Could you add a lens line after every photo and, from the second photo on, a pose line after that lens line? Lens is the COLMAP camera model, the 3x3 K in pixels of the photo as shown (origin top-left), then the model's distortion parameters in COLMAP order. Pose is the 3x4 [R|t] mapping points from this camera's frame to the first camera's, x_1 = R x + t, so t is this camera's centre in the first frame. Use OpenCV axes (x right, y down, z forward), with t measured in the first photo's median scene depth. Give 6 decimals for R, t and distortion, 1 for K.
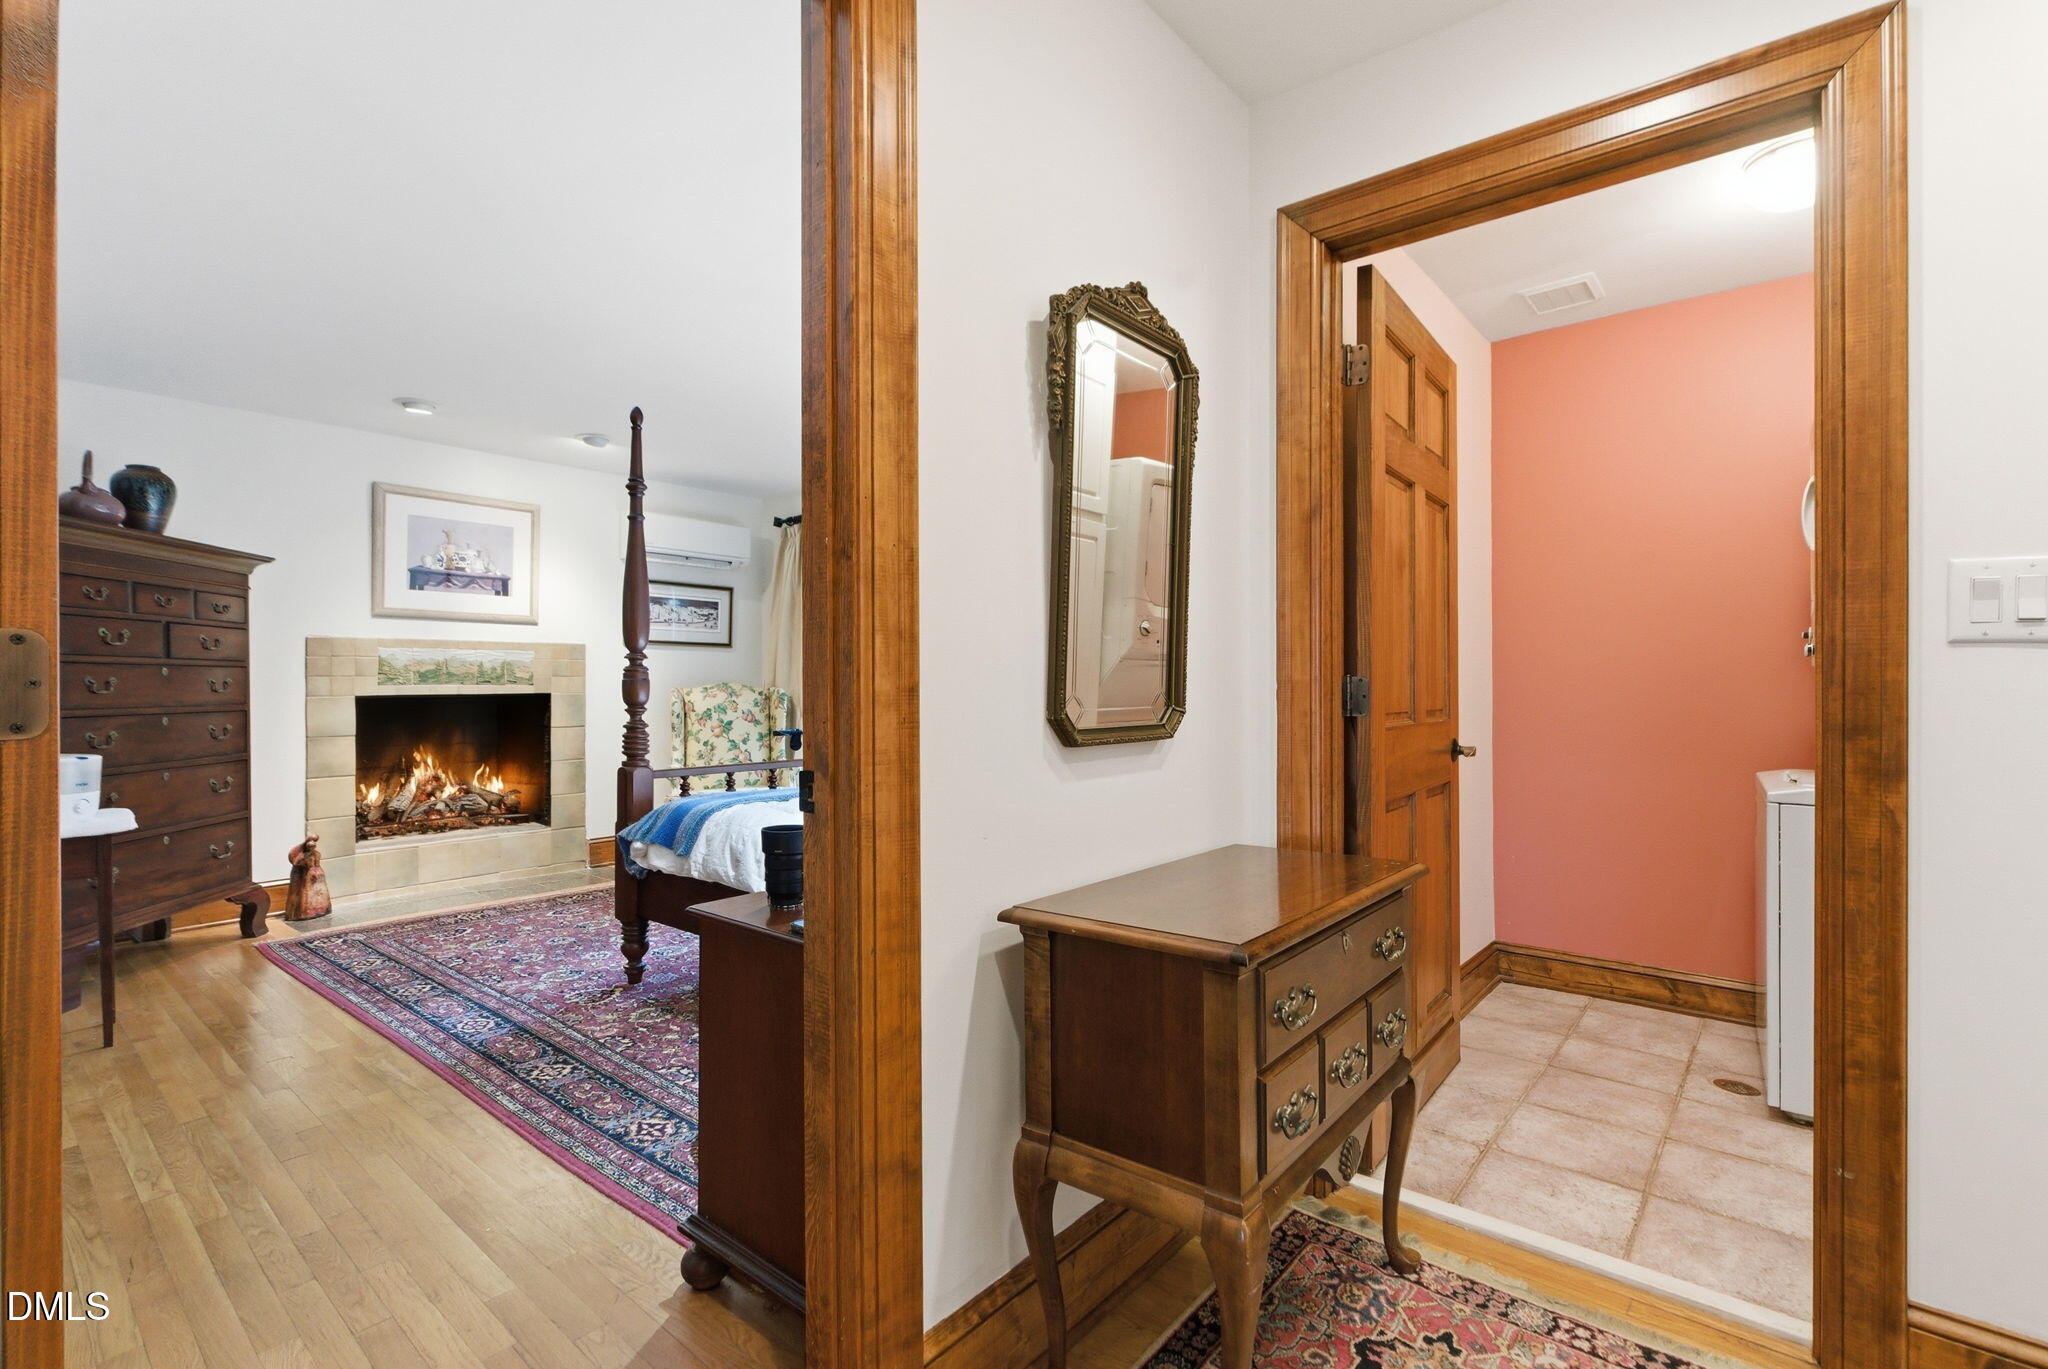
lens RADIAL K [[927.6, 0, 1020.3], [0, 927.6, 689.3], [0, 0, 1]] dist [-0.002772, -0.000234]
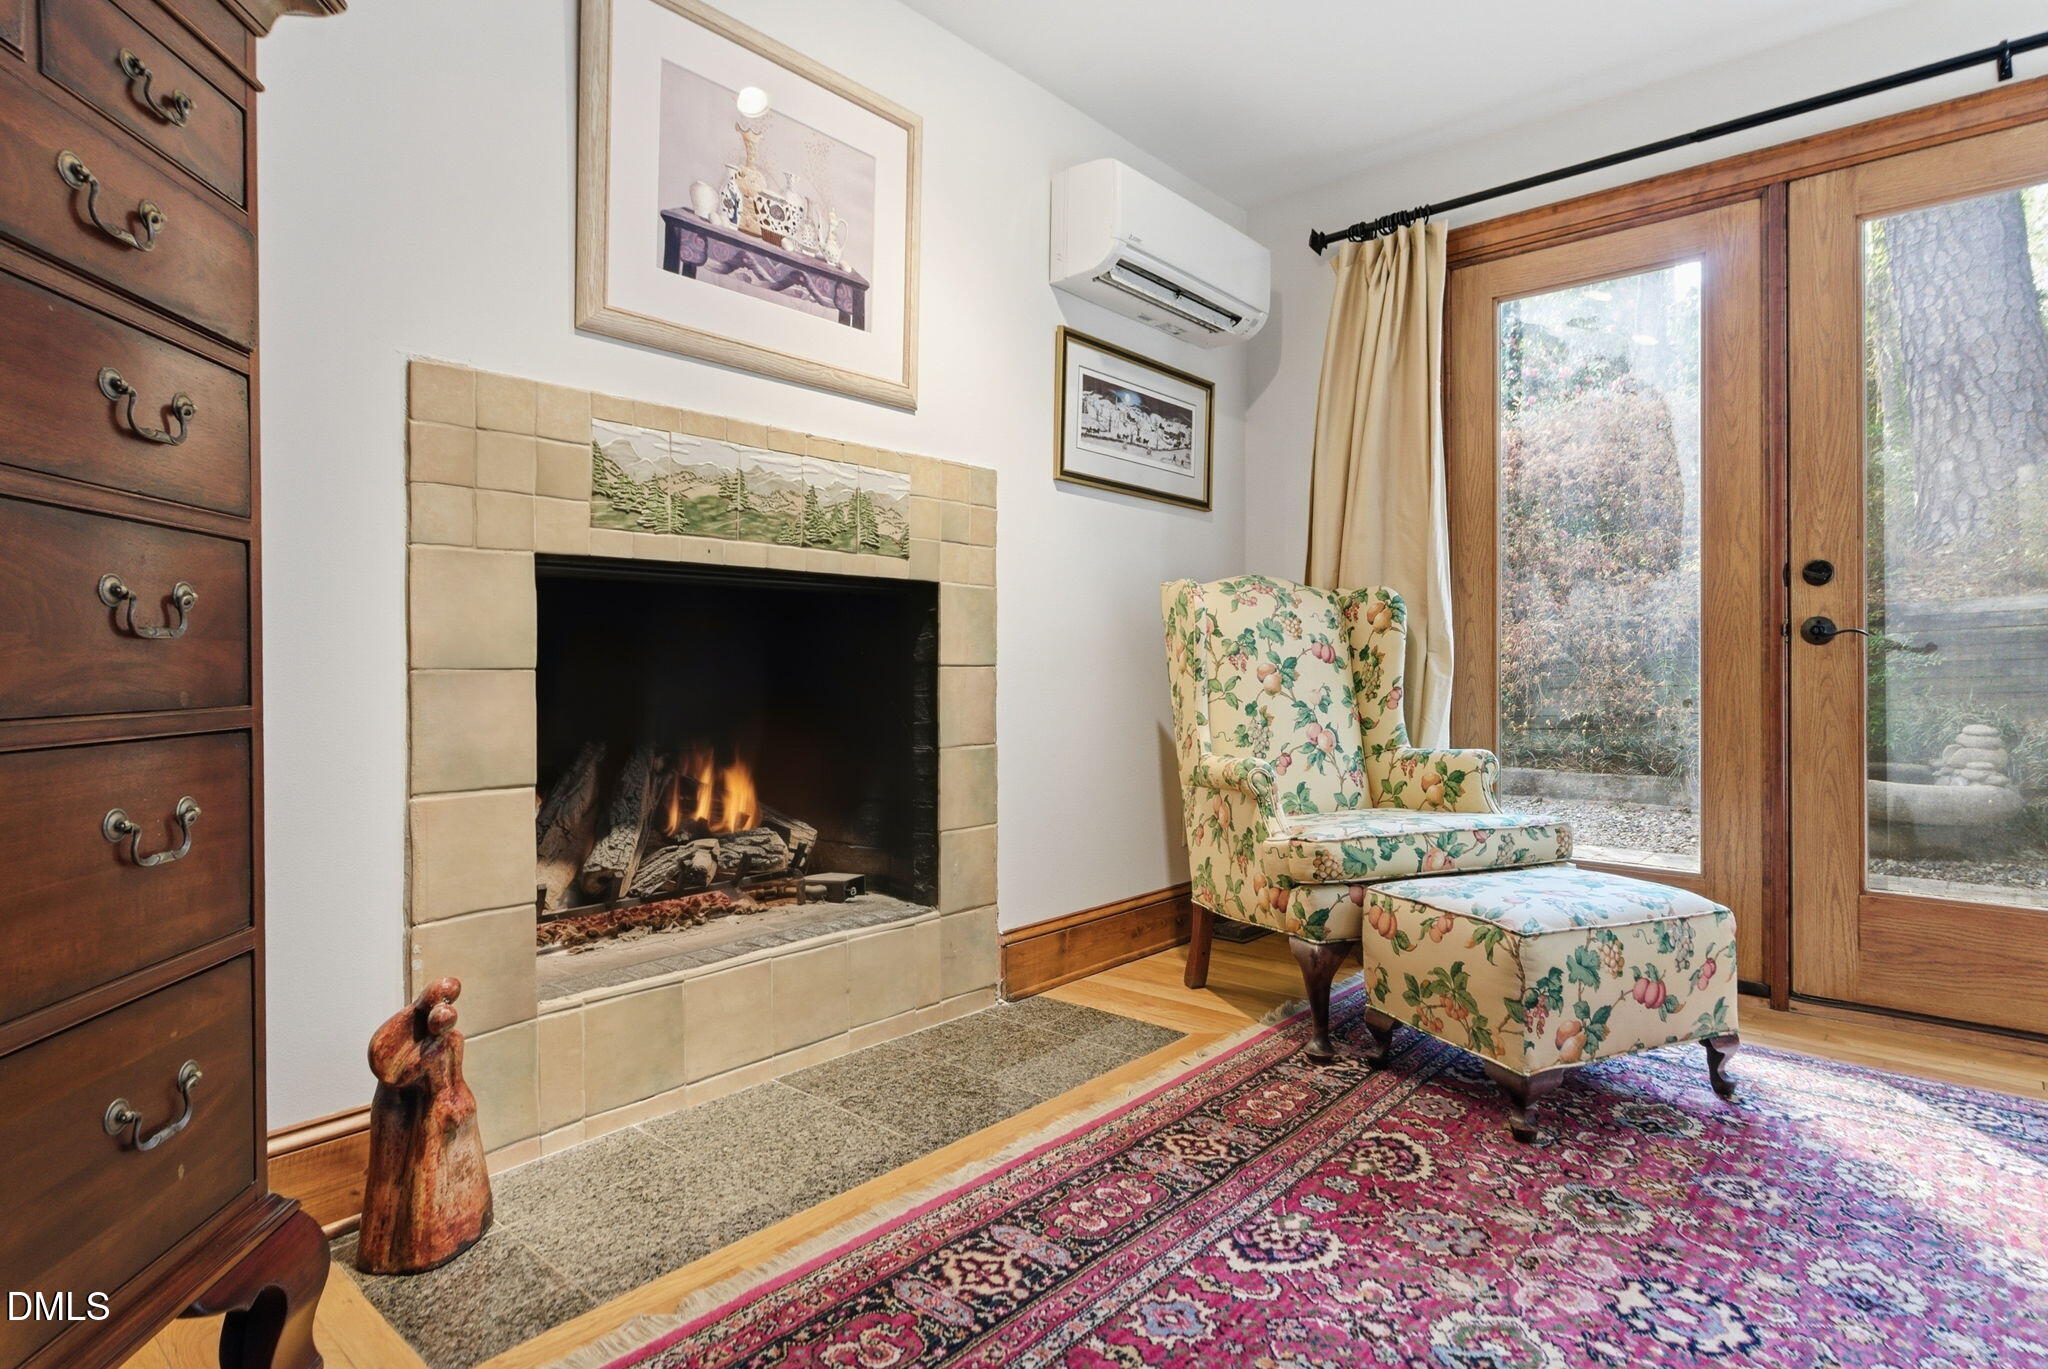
lens RADIAL K [[1070.9, 0, 1026.4], [0, 1070.9, 672.3], [0, 0, 1]] dist [-0.000996, 0.000209]
pose [[0.999762, 0.004123, -0.021400, -0.493287], [-0.004124, 0.999991, -0.000006, 0.047597], [0.021400, 0.000094, 0.999771, 0.568185]]
